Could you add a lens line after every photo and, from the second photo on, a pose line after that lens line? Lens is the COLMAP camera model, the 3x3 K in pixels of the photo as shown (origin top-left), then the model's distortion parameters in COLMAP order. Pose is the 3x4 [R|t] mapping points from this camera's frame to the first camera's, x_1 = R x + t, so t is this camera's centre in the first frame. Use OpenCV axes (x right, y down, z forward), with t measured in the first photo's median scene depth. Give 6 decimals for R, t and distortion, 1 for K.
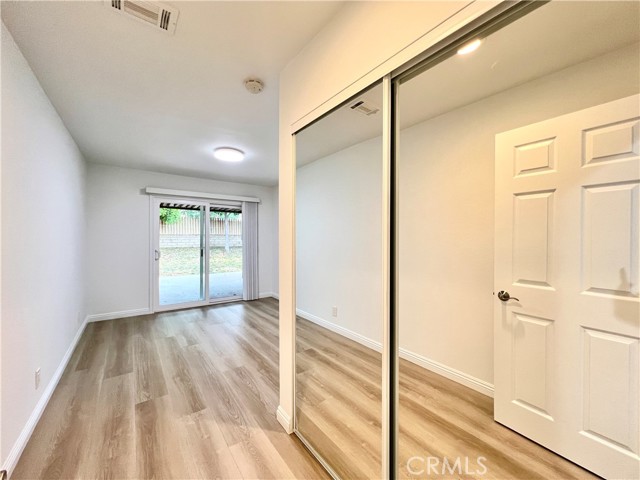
lens RADIAL K [[255.9, 0, 318.8], [0, 255.9, 239.3], [0, 0, 1]] dist [-0.000421, -0.000146]
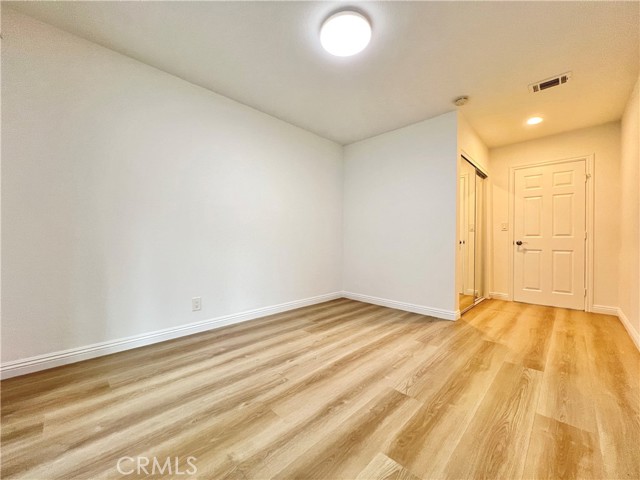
lens RADIAL K [[255.9, 0, 320.3], [0, 255.9, 243.3], [0, 0, 1]] dist [-0.000421, -0.000146]
pose [[-0.156708, -0.008783, 0.987606, -1.285765], [-0.000181, 0.999961, 0.008864, 0.158006], [-0.987645, 0.001211, -0.156703, 1.663694]]
